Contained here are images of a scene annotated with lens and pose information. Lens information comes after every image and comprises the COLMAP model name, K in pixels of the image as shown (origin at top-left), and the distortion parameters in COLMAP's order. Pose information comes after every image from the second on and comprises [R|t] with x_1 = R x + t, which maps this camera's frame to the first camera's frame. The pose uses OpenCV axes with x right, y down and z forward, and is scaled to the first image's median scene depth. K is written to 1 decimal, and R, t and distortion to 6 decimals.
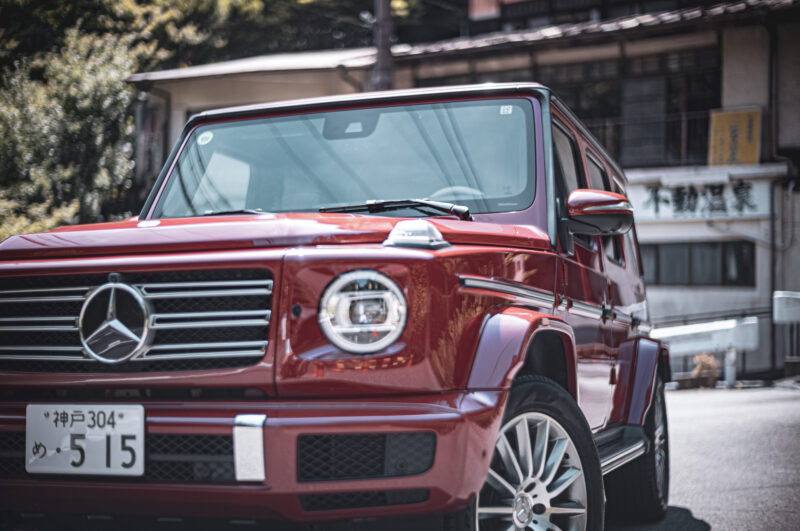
lens RADIAL K [[1156.9, 0, 400.0], [0, 1156.9, 265.5], [0, 0, 1]] dist [-0.046775, 0.438096]
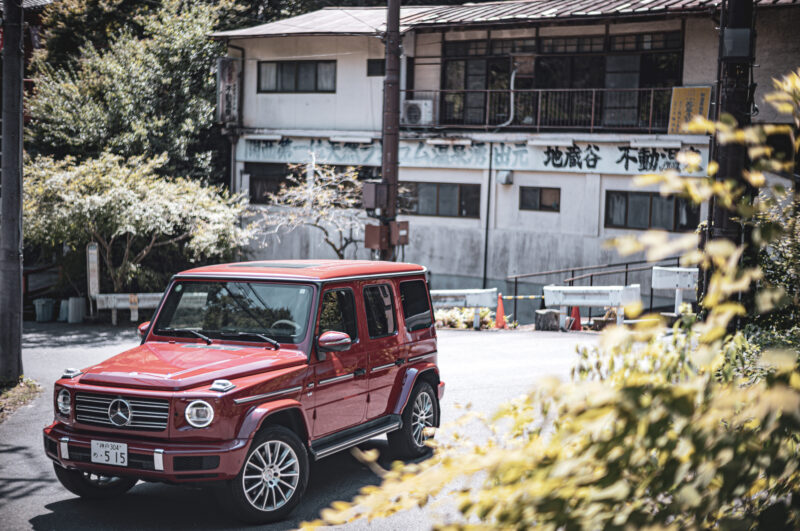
lens RADIAL K [[1156.9, 0, 400.0], [0, 1156.9, 265.5], [0, 0, 1]] dist [-0.046775, 0.438096]
pose [[0.995115, 0.024861, -0.095542, 0.600031], [-0.012447, 0.991646, 0.128391, -0.576572], [0.097935, -0.126575, 0.987111, -1.464450]]
